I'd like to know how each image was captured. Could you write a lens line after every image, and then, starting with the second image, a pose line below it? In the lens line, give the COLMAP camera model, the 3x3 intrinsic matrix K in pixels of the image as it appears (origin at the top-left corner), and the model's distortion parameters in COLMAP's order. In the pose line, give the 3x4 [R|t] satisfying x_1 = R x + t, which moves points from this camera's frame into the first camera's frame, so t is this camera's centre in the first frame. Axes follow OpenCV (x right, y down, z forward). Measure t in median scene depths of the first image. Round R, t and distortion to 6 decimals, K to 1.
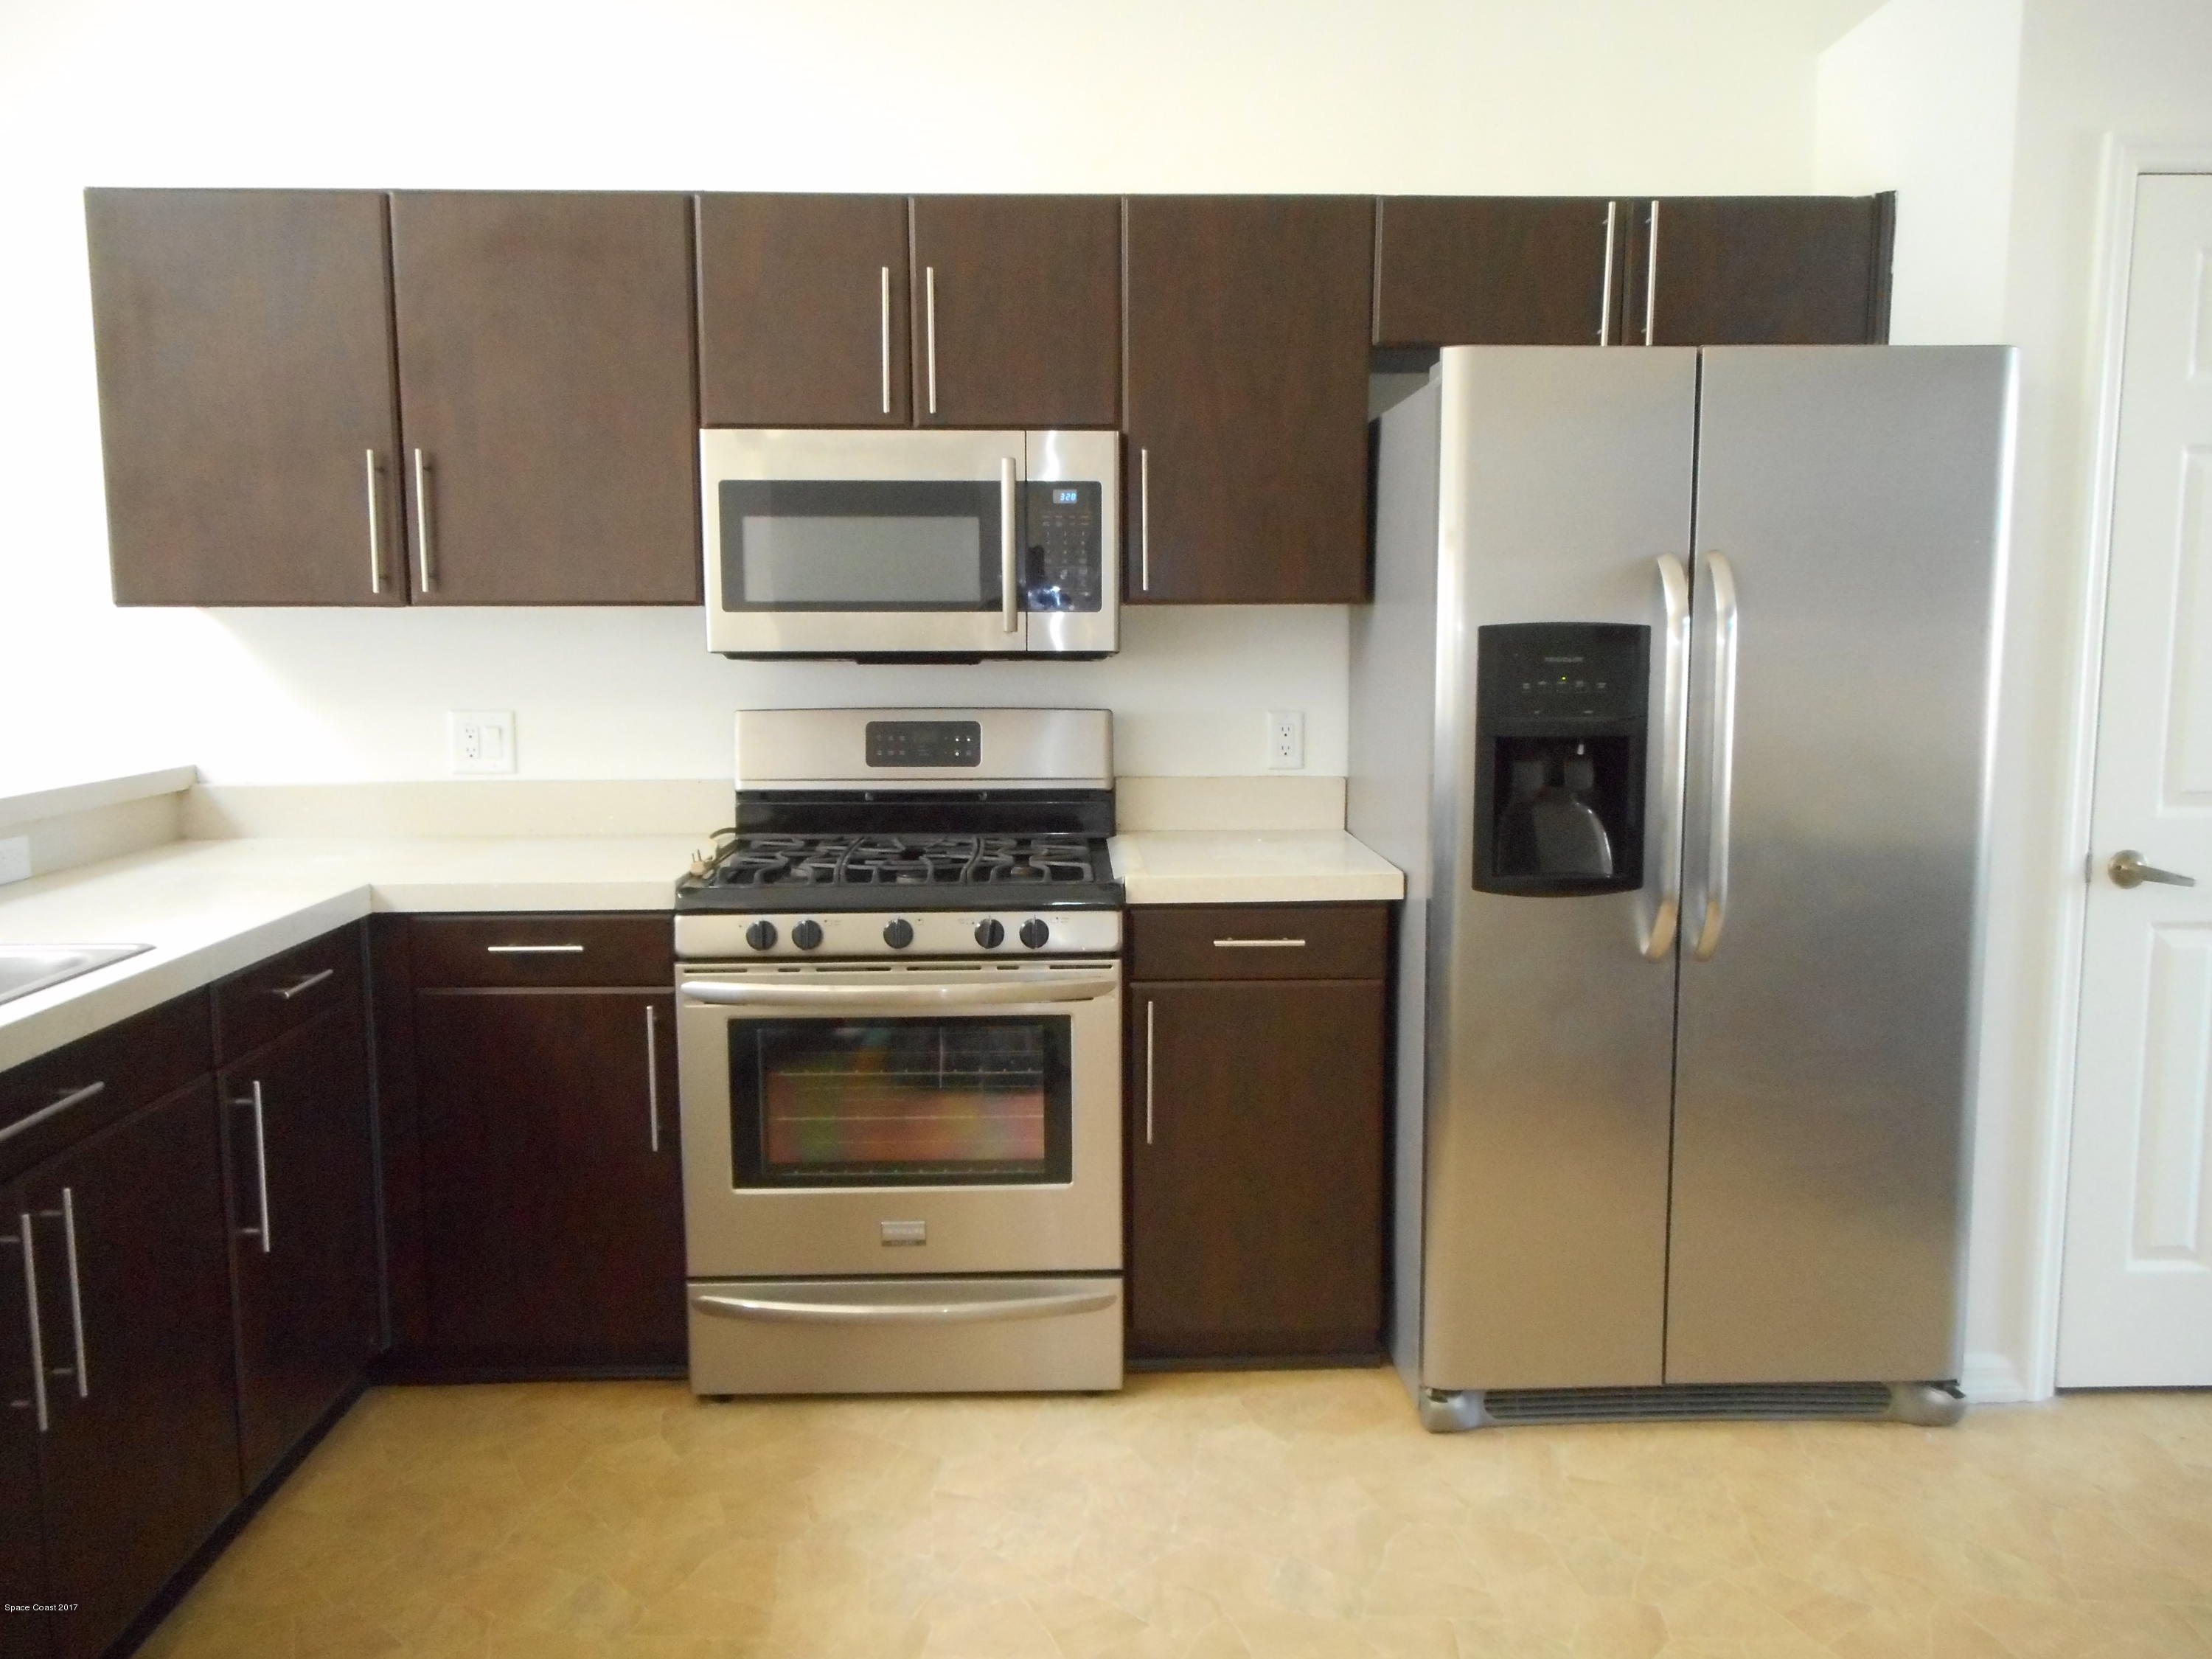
lens RADIAL K [[1692.4, 0, 1101.4], [0, 1692.4, 819.9], [0, 0, 1]] dist [0.014389, -0.002846]
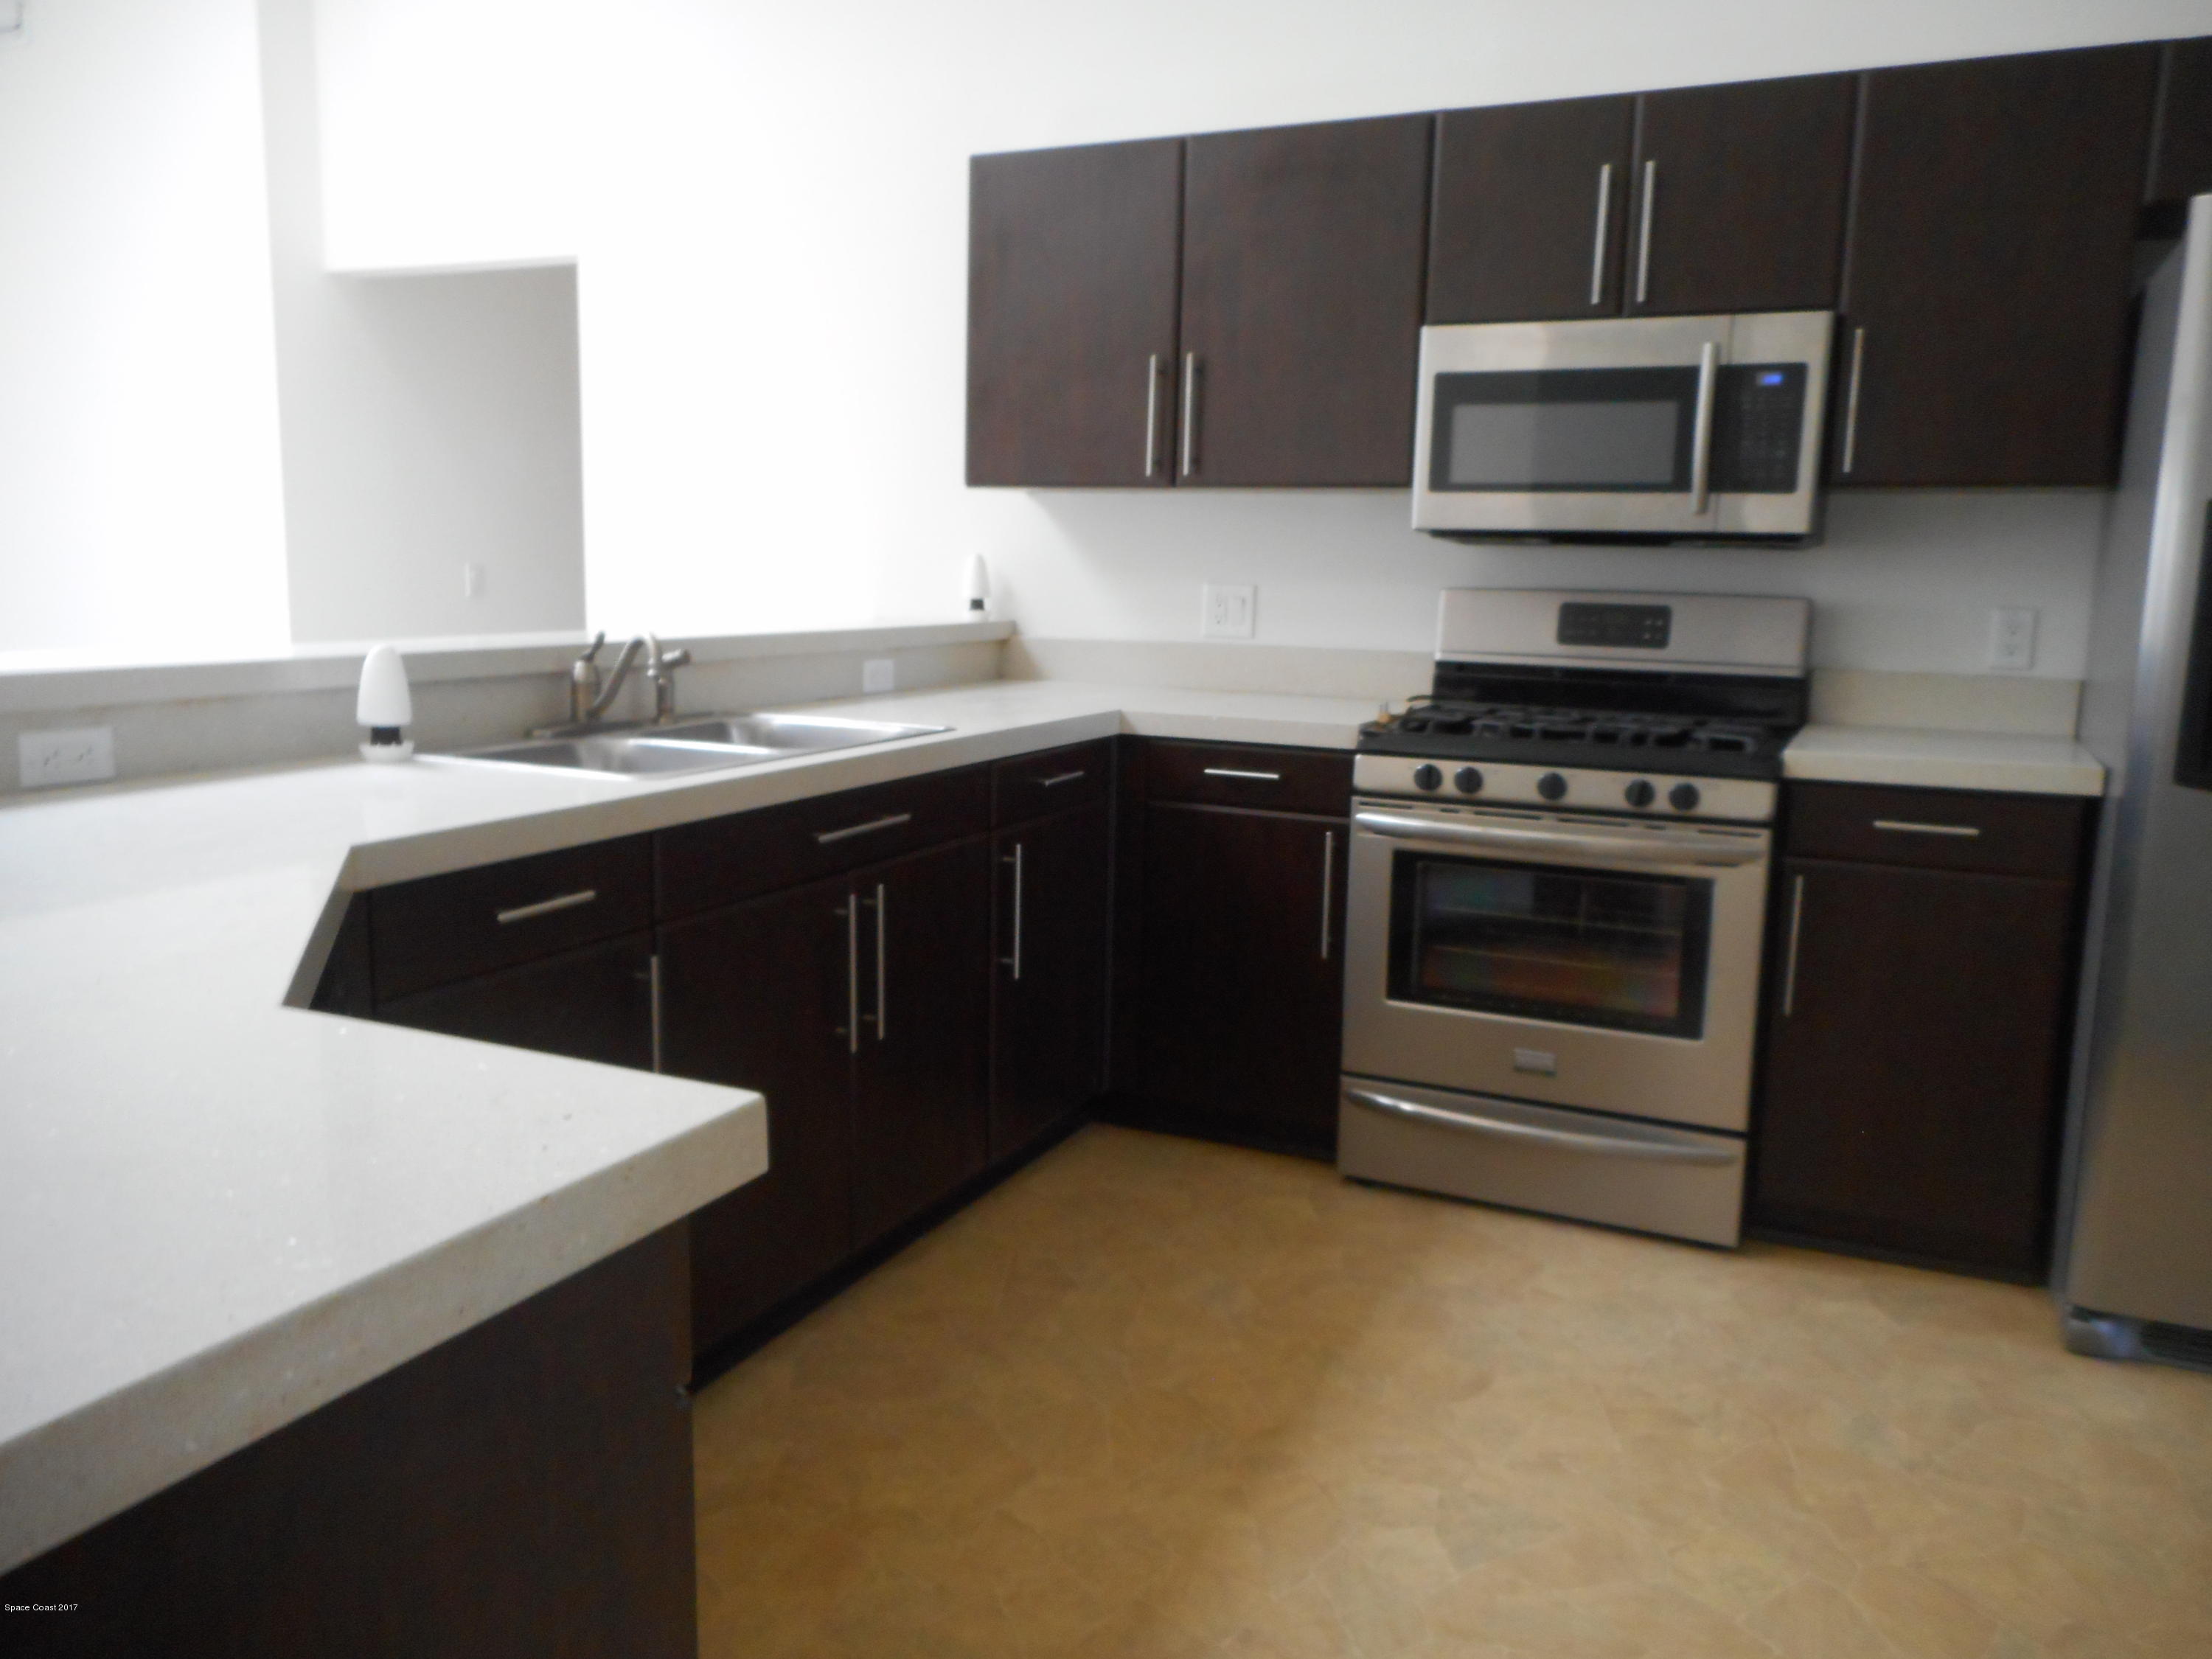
lens RADIAL K [[1692.4, 0, 1101.4], [0, 1692.4, 819.9], [0, 0, 1]] dist [0.014389, -0.002846]
pose [[0.889796, 0.090748, -0.447245, 0.106971], [-0.077973, 0.995850, 0.046936, 0.058414], [0.449648, -0.006891, 0.893179, -0.094853]]
